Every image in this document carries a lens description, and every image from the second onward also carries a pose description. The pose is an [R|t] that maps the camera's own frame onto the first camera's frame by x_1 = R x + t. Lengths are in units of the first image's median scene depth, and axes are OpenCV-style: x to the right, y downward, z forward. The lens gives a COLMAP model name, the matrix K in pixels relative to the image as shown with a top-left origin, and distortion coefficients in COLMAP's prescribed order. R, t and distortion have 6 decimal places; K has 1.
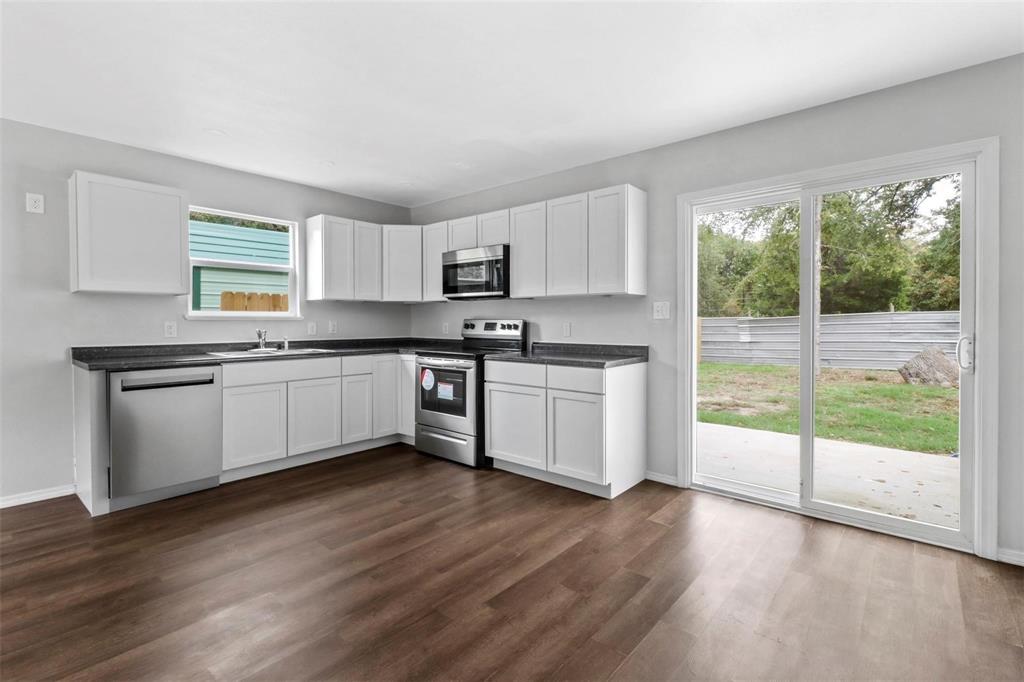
lens RADIAL K [[471.1, 0, 513.5], [0, 471.1, 329.2], [0, 0, 1]] dist [0.001787, -0.000977]
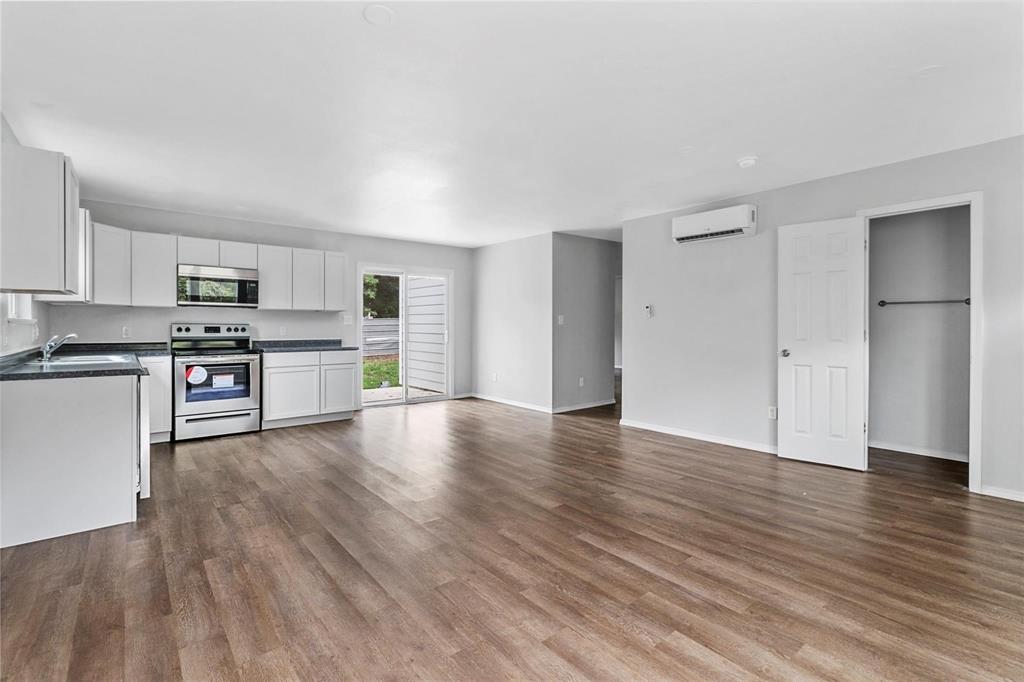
lens RADIAL K [[471.1, 0, 507.1], [0, 471.1, 332.9], [0, 0, 1]] dist [0.001787, -0.000977]
pose [[0.176971, -0.016199, 0.984083, -1.176783], [0.011187, 0.999833, 0.014447, -0.006498], [-0.984153, 0.008452, 0.177122, 0.025119]]
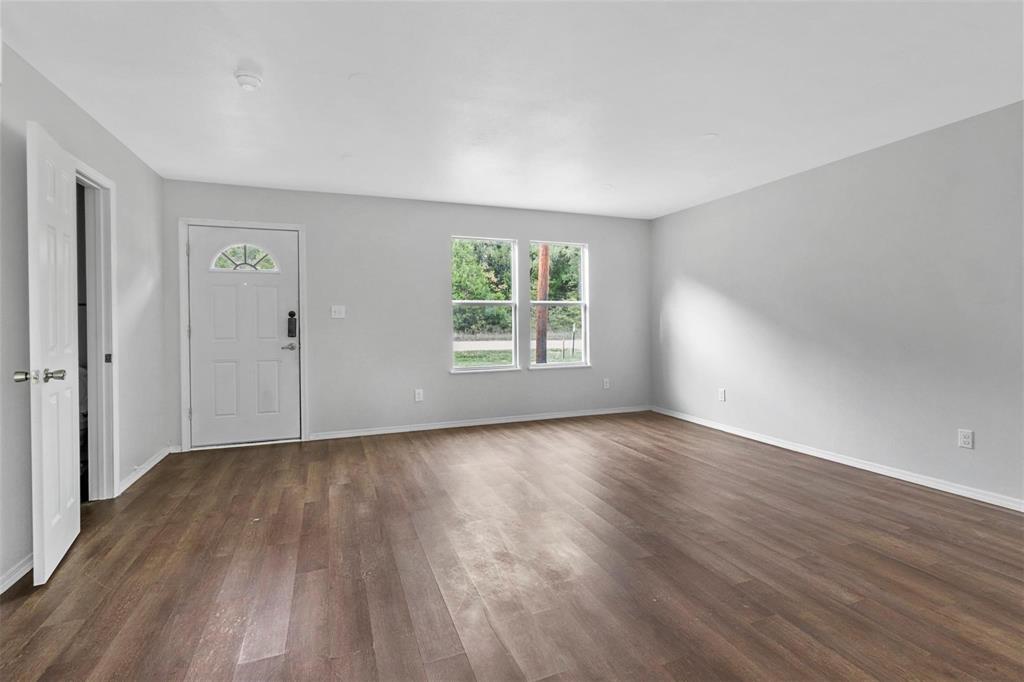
lens RADIAL K [[471.1, 0, 511.0], [0, 471.1, 330.3], [0, 0, 1]] dist [0.001787, -0.000977]
pose [[-0.471318, 0.024401, -0.881626, 0.116260], [-0.003169, 0.999564, 0.029359, -0.009466], [0.881958, 0.016632, -0.471035, 0.309478]]
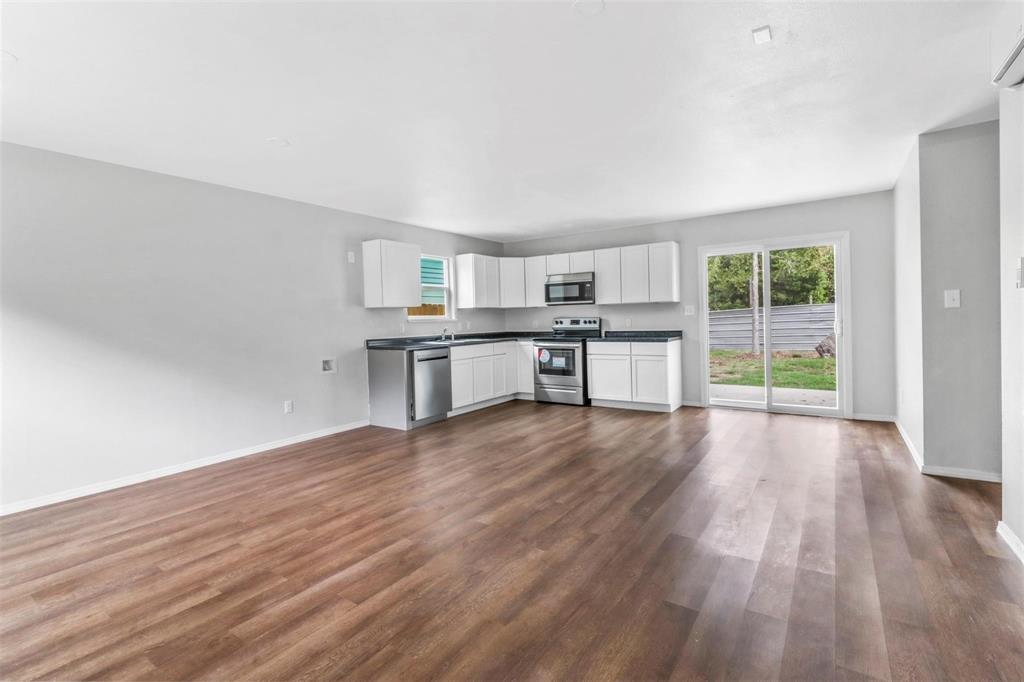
lens RADIAL K [[471.1, 0, 511.2], [0, 471.1, 330.1], [0, 0, 1]] dist [0.001787, -0.000977]
pose [[0.993866, -0.027542, 0.107109, -0.455497], [0.026795, 0.999606, 0.008408, 0.001901], [-0.107299, -0.005487, 0.994212, -0.585951]]
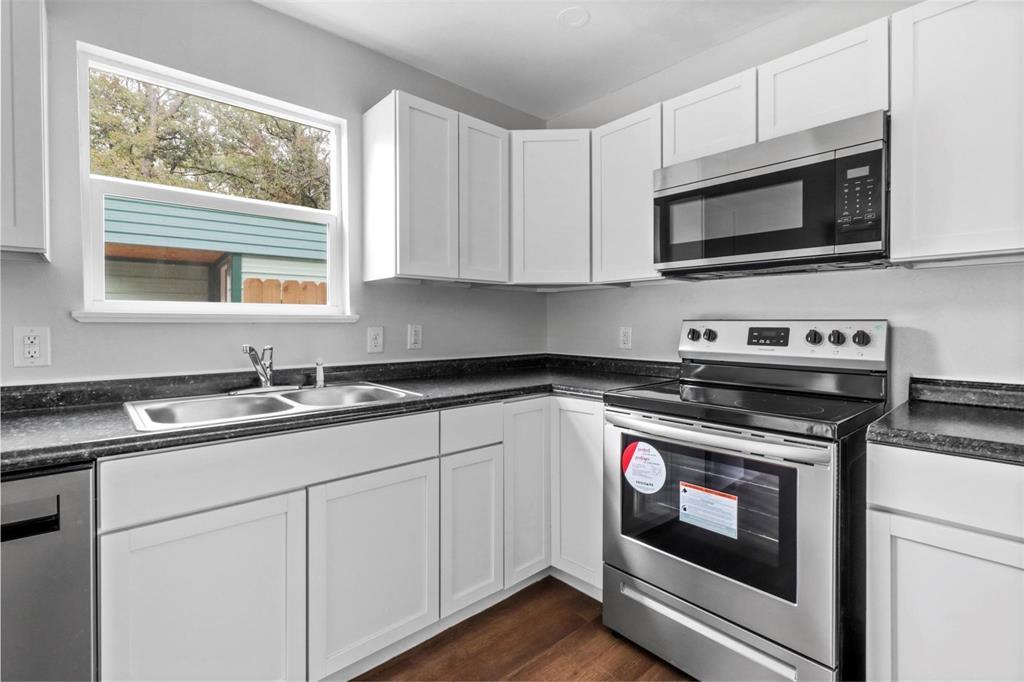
lens RADIAL K [[471.1, 0, 514.8], [0, 471.1, 322.5], [0, 0, 1]] dist [0.001787, -0.000977]
pose [[0.992225, -0.001384, -0.124453, -0.236096], [-0.000475, 0.999889, -0.014906, -0.012279], [0.124460, 0.014849, 0.992114, 0.567160]]
